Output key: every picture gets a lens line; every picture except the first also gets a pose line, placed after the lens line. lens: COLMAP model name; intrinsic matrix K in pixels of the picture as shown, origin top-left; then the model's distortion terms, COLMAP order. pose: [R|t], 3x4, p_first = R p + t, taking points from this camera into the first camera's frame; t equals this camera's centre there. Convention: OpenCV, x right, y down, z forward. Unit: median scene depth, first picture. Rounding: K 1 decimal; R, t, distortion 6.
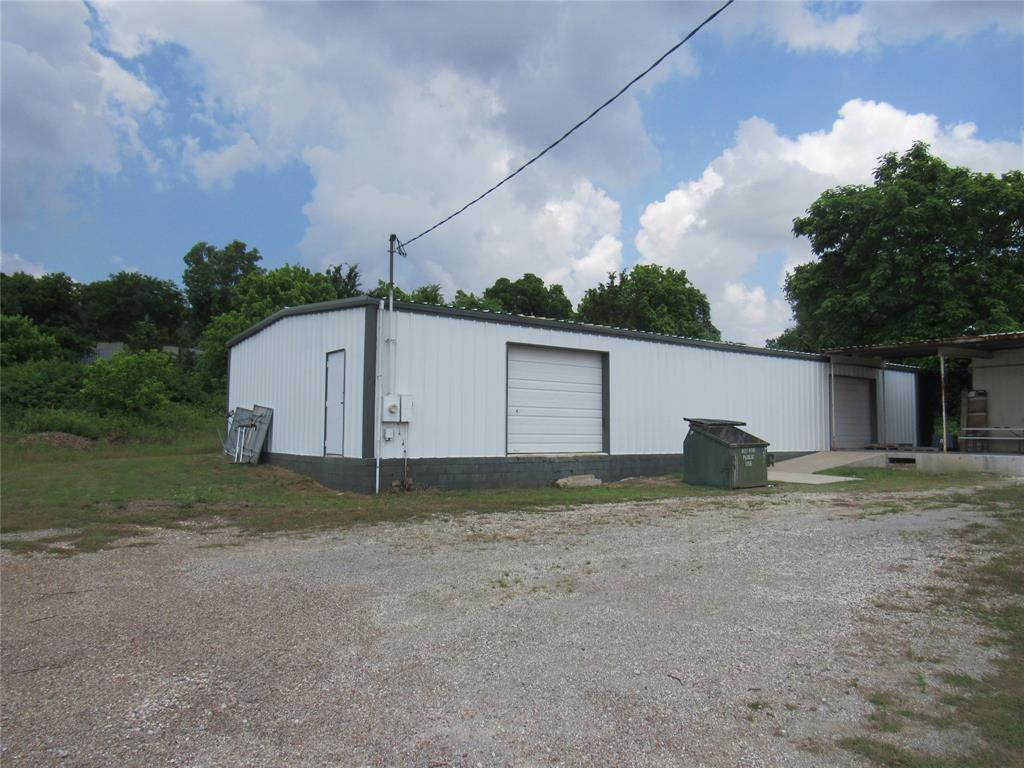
lens RADIAL K [[735.8, 0, 510.8], [0, 735.8, 386.6], [0, 0, 1]] dist [-0.032264, 0.010287]
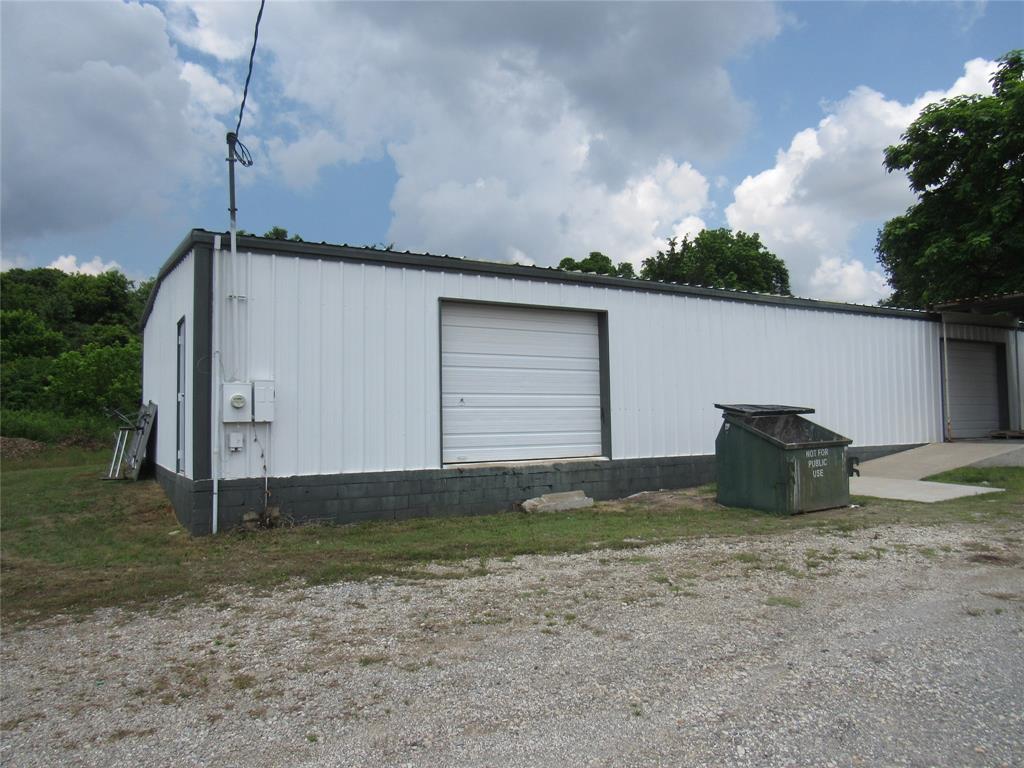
lens RADIAL K [[735.8, 0, 512.1], [0, 735.8, 388.6], [0, 0, 1]] dist [-0.032264, 0.010287]
pose [[0.993598, -0.027253, -0.109633, 0.089797], [0.029431, 0.999399, 0.018303, 0.007980], [0.109068, -0.021412, 0.993804, 0.231500]]
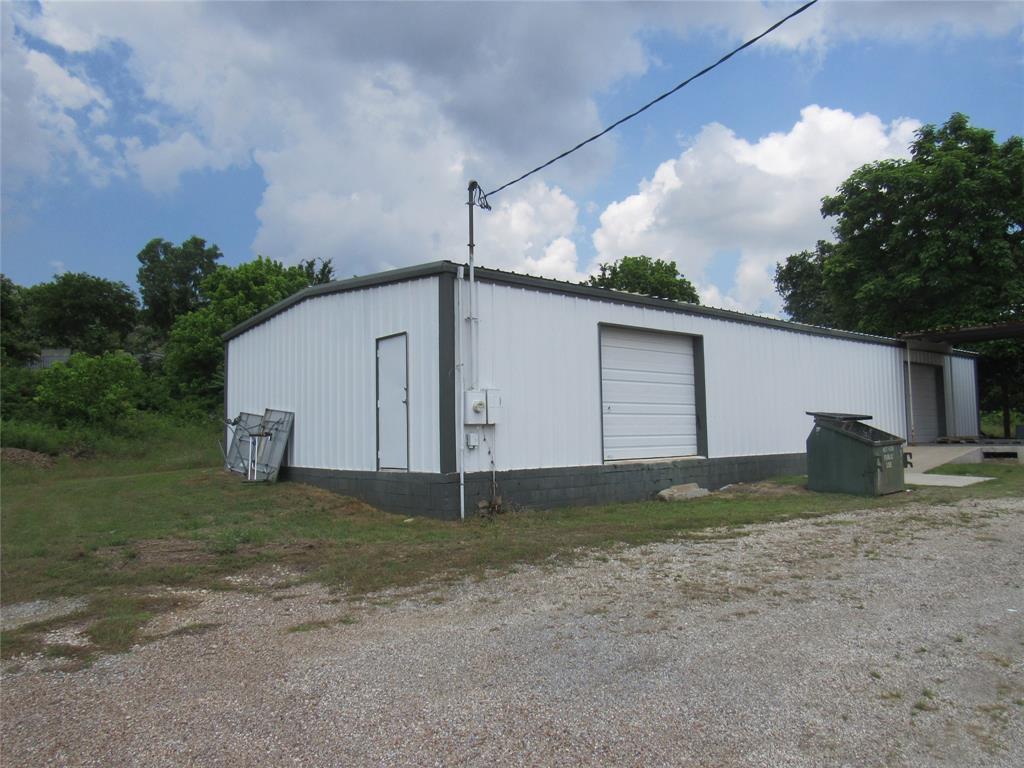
lens RADIAL K [[735.8, 0, 508.8], [0, 735.8, 382.6], [0, 0, 1]] dist [-0.032264, 0.010287]
pose [[0.997964, -0.020746, 0.060313, -0.104698], [0.021256, 0.999743, -0.007828, 0.006493], [-0.060136, 0.009094, 0.998149, 0.138050]]
